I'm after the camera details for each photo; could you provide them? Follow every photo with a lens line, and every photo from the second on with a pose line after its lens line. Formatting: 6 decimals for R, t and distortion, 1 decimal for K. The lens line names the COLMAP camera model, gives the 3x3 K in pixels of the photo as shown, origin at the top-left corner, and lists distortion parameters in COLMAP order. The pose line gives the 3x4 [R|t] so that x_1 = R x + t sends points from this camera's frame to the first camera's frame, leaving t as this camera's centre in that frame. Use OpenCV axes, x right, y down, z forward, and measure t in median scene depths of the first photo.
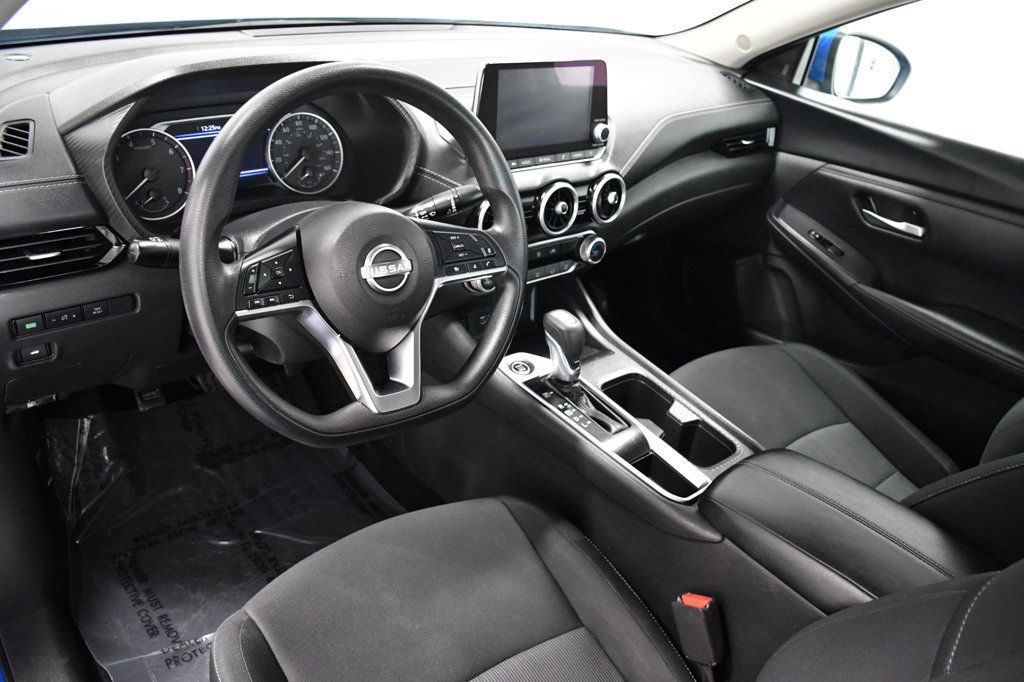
lens RADIAL K [[816.3, 0, 512.0], [0, 816.3, 341.0], [0, 0, 1]] dist [-0.138474, 0.088539]
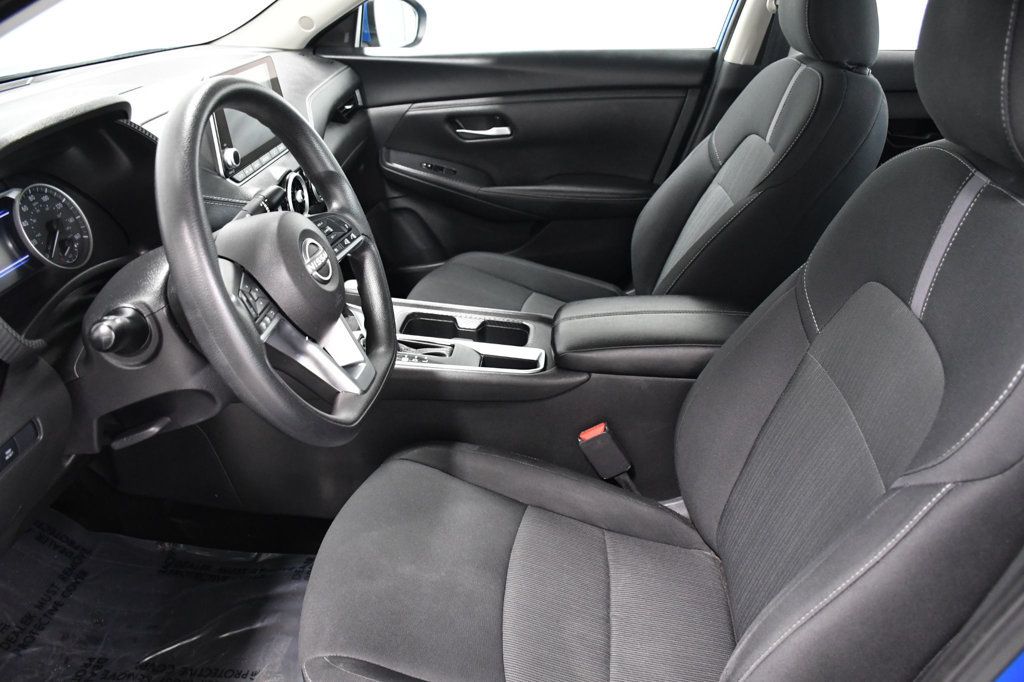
lens RADIAL K [[816.3, 0, 512.0], [0, 816.3, 341.0], [0, 0, 1]] dist [-0.138474, 0.088539]
pose [[0.704585, -0.427544, 0.566362, -0.443167], [0.429367, 0.892301, 0.139439, -0.025157], [-0.564981, 0.144930, 0.812275, 0.028971]]
